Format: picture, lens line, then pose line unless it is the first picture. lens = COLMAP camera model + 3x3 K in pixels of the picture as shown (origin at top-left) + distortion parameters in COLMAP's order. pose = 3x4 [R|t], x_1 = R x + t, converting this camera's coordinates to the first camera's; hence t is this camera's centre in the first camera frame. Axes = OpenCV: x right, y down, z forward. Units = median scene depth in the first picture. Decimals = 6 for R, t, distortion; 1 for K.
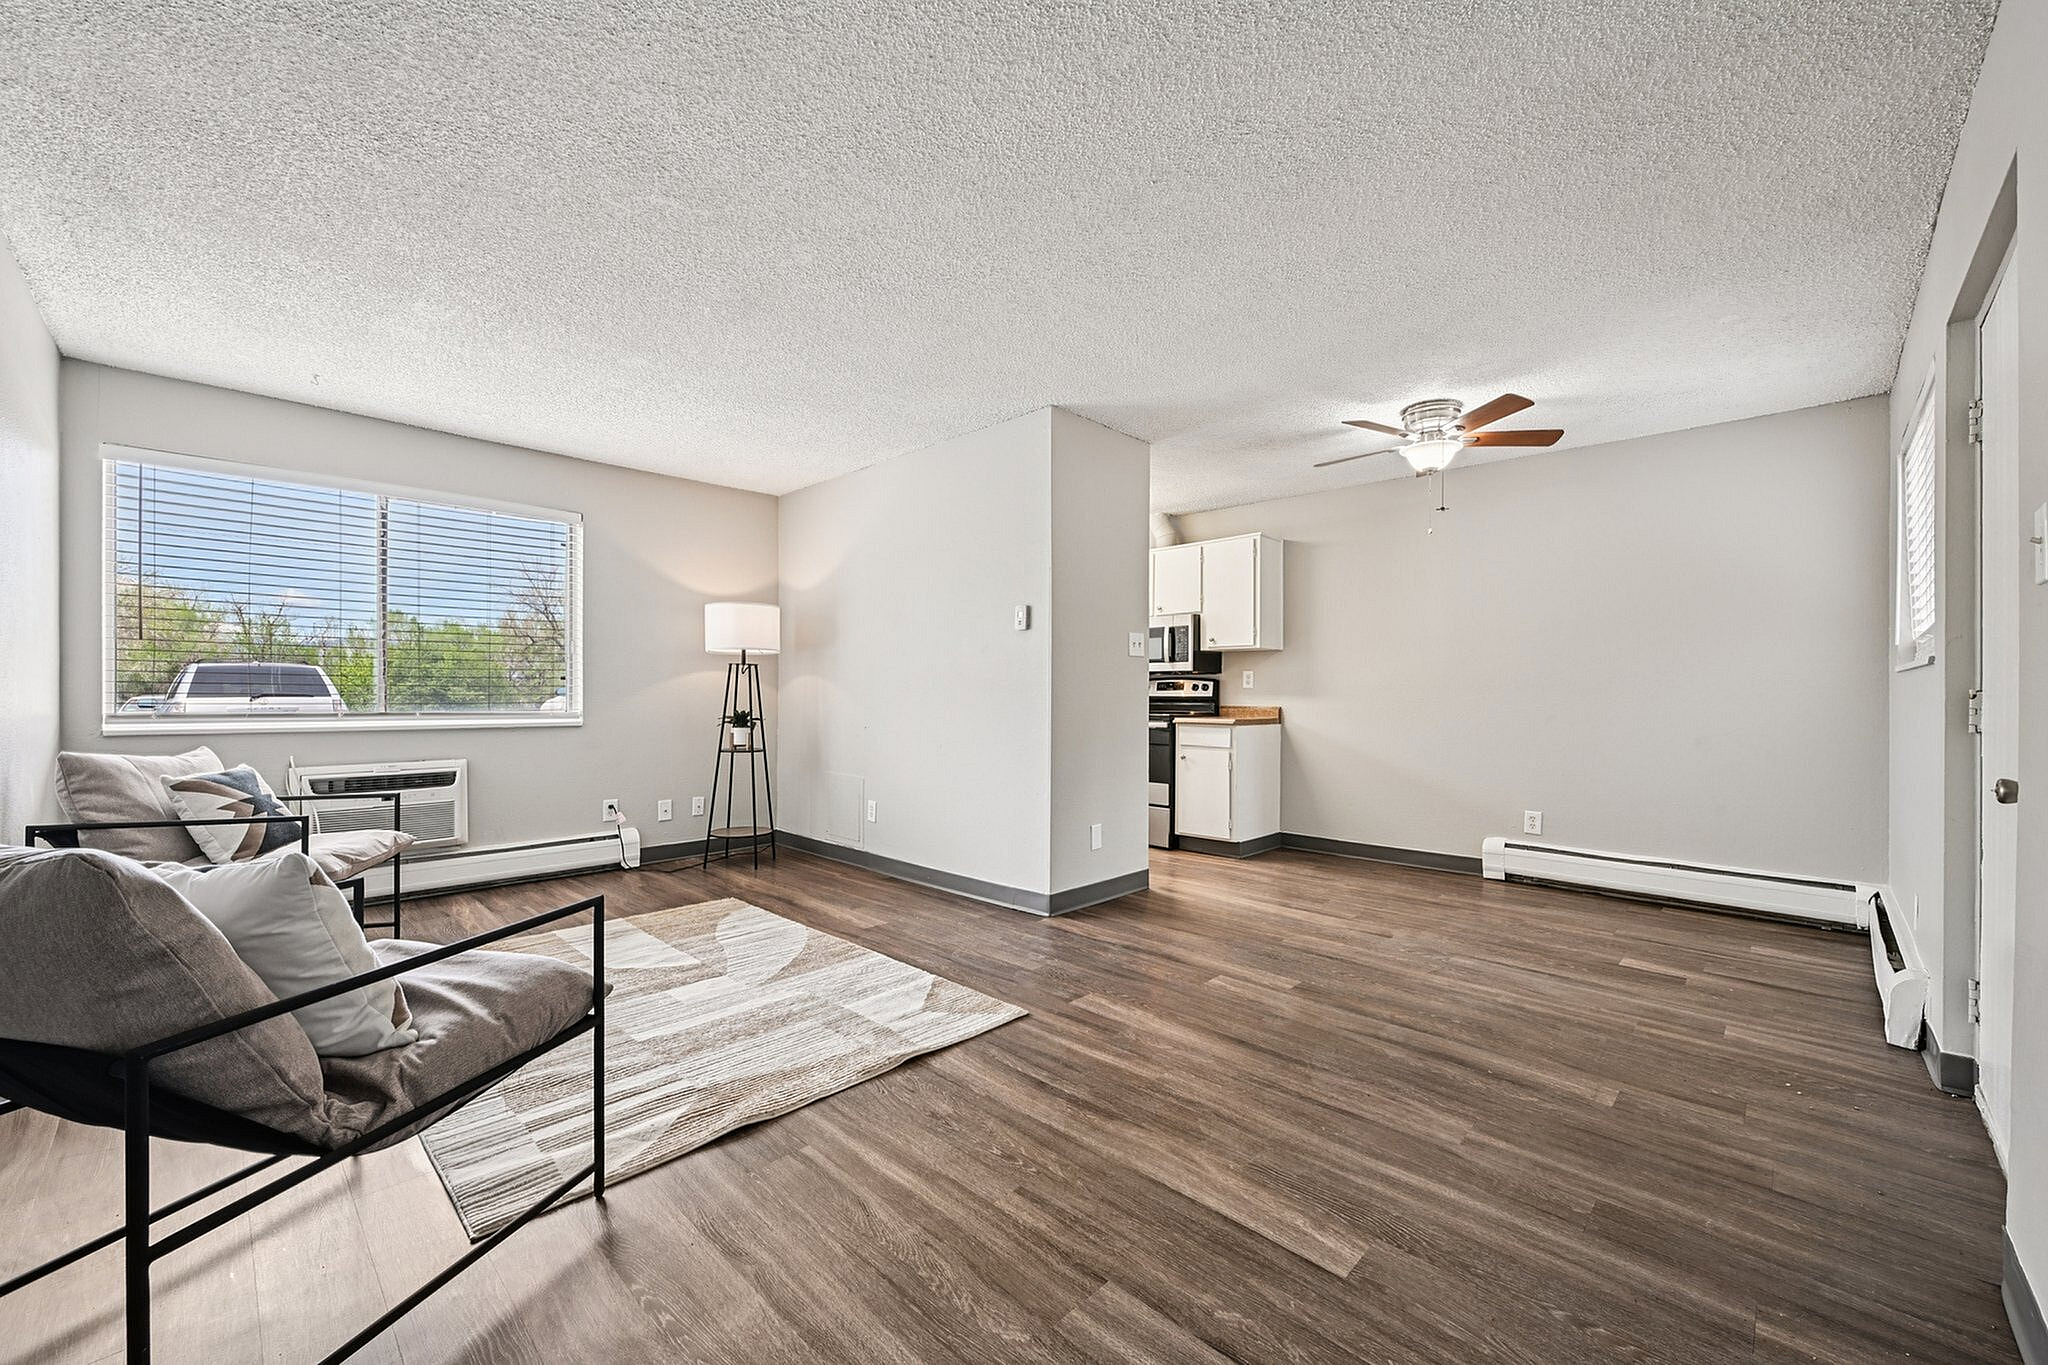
lens RADIAL K [[801.1, 0, 1035.1], [0, 801.1, 689.4], [0, 0, 1]] dist [-0.000188, -0.000159]
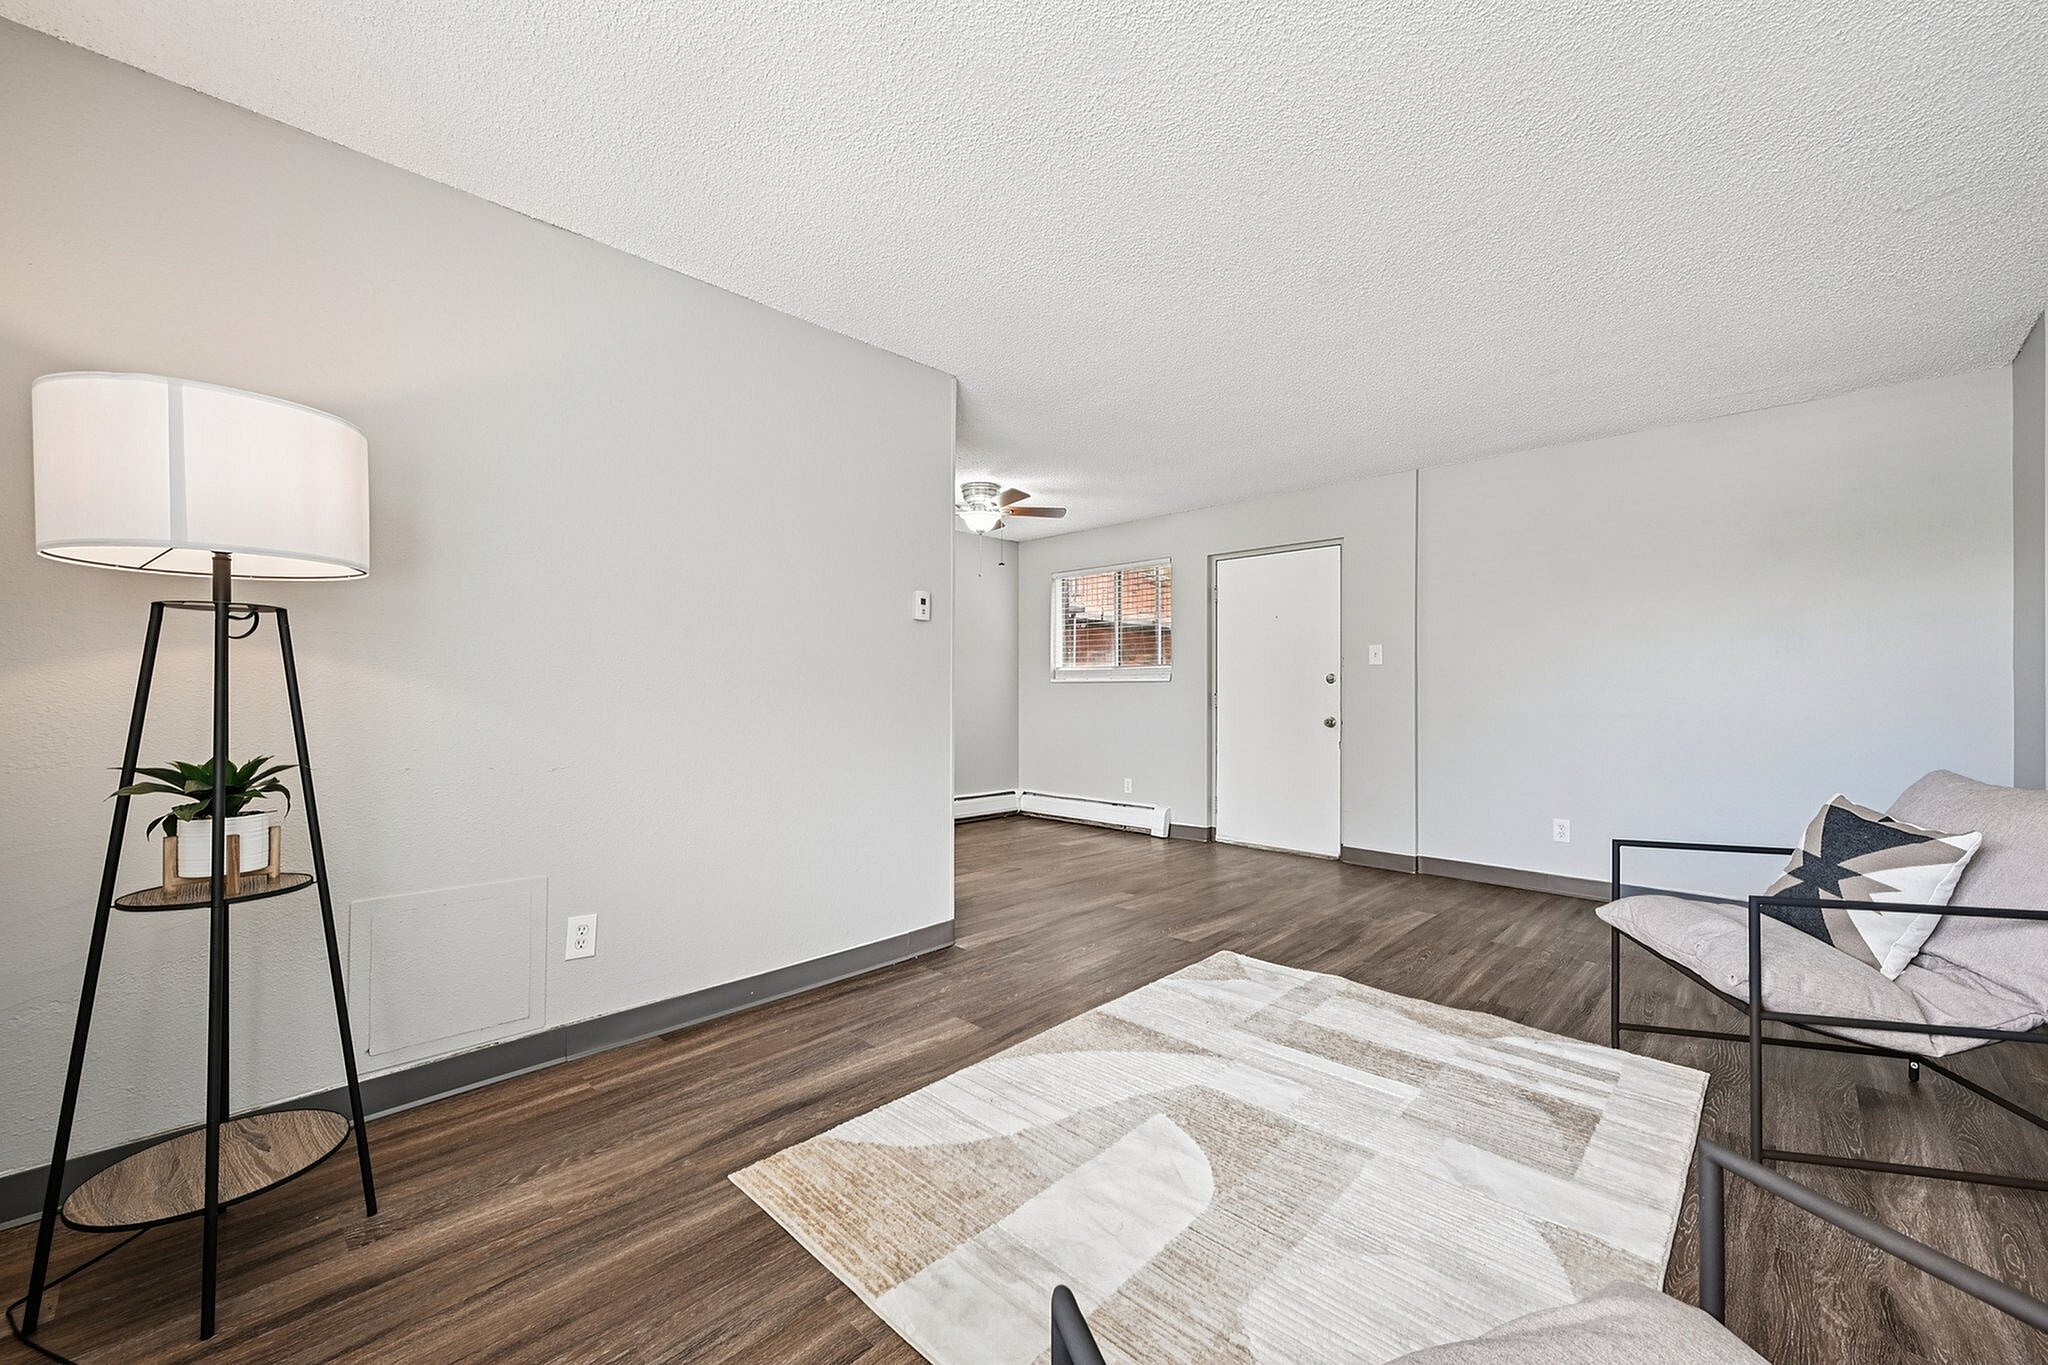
lens RADIAL K [[805.1, 0, 1028.3], [0, 805.1, 690.8], [0, 0, 1]] dist [0.001647, -0.000176]
pose [[-0.005318, -0.002424, 0.999983, -0.881473], [-0.007645, 0.999968, 0.002384, -0.003435], [-0.999957, -0.007632, -0.005336, 0.915884]]
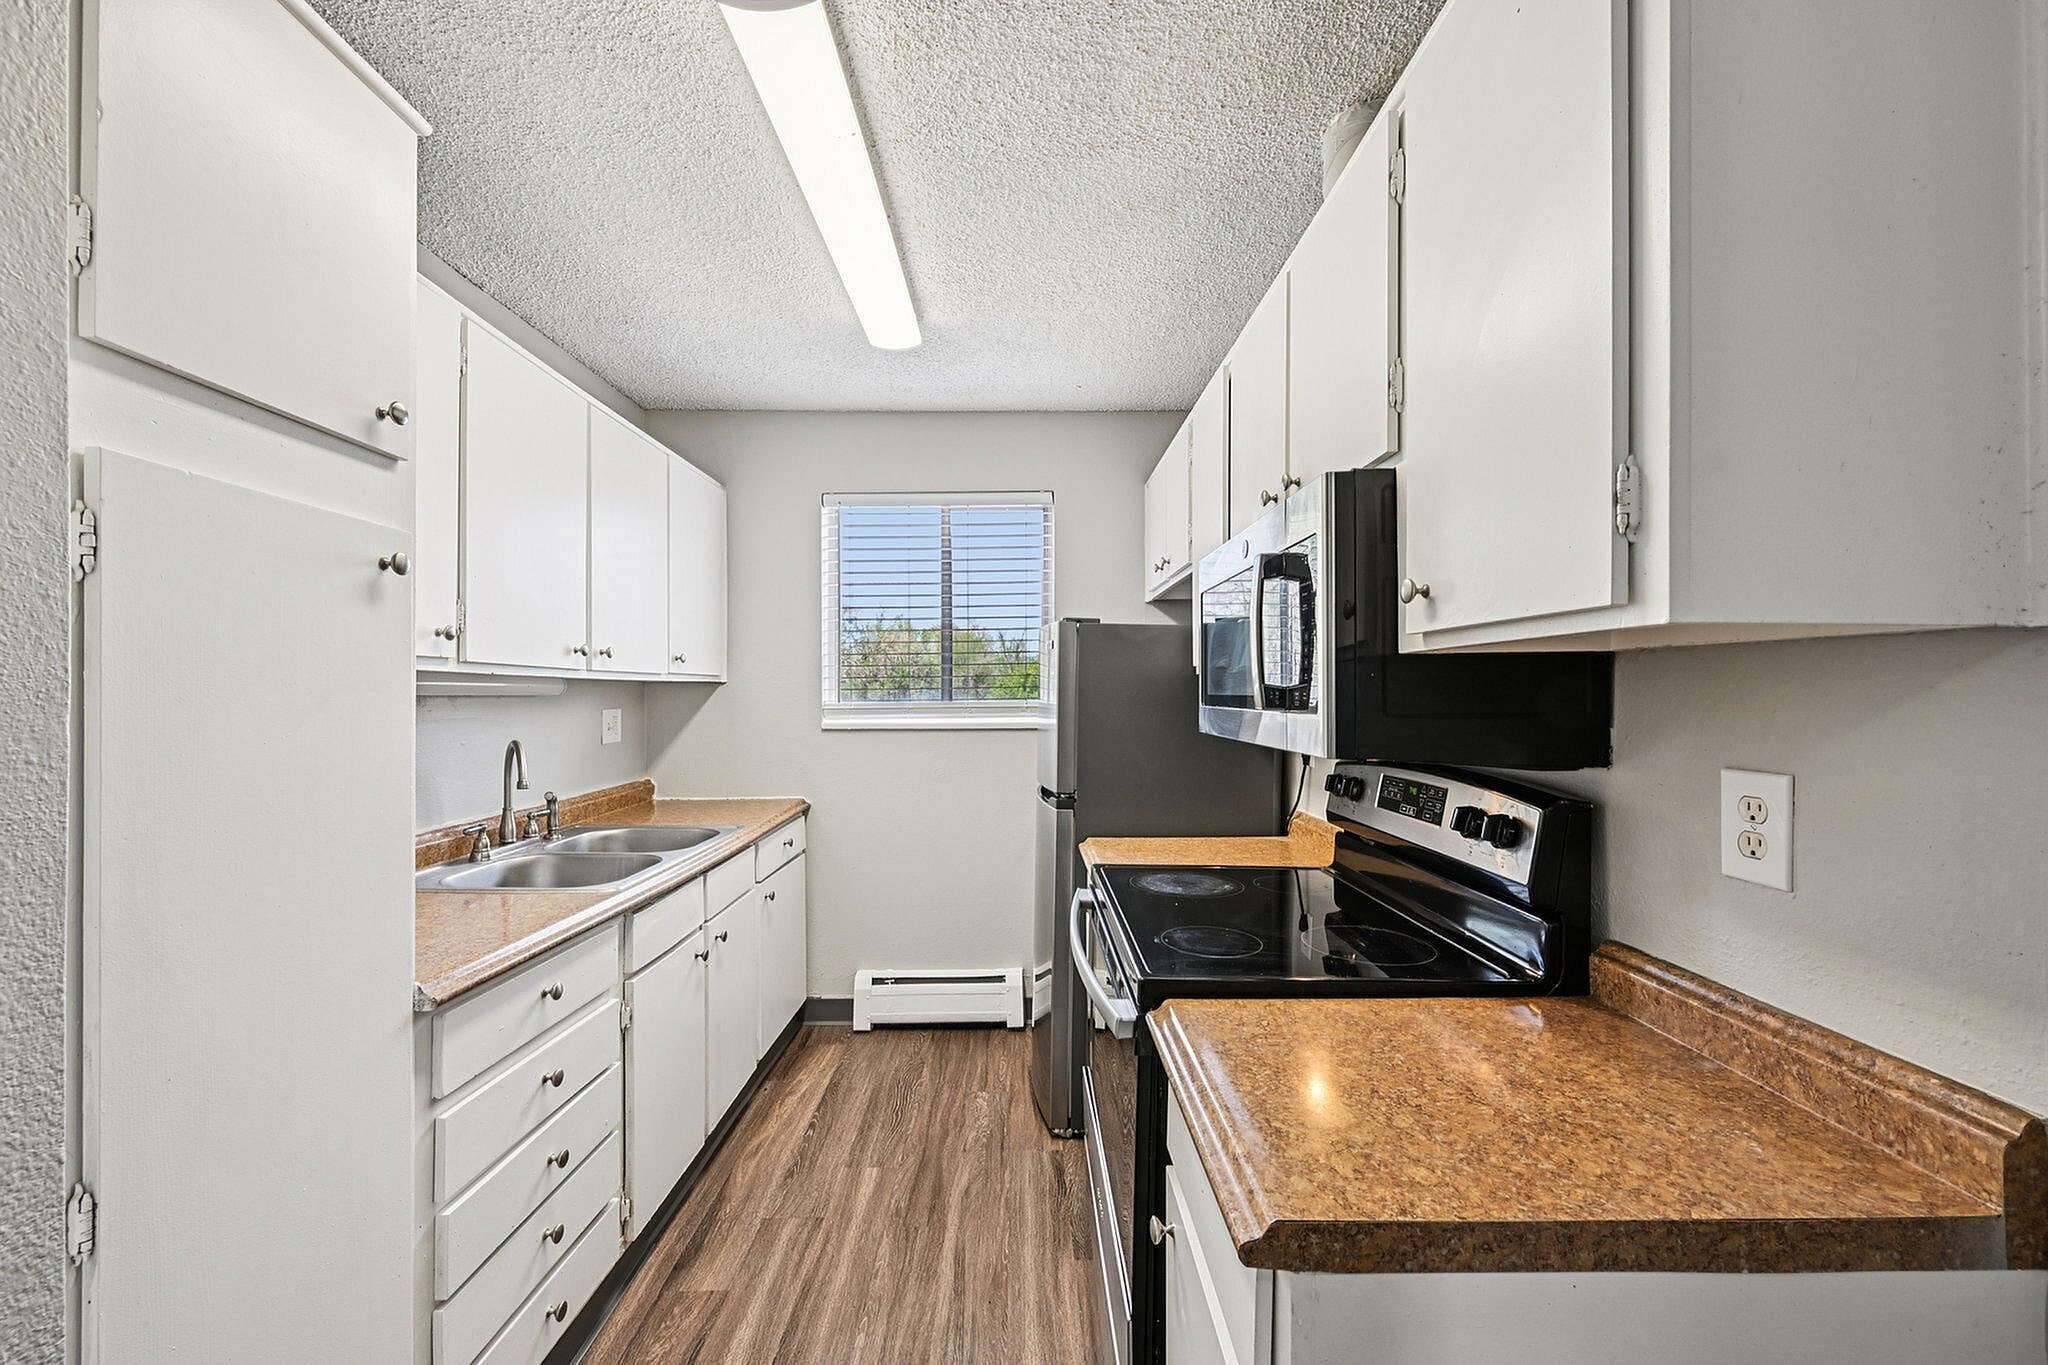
lens RADIAL K [[805.1, 0, 1028.3], [0, 805.1, 690.8], [0, 0, 1]] dist [0.001647, -0.000176]
pose [[0.700565, -0.005277, -0.713569, 0.420469], [0.007552, 0.999971, 0.000020, -0.059871], [0.713549, -0.005403, 0.700585, 1.191667]]
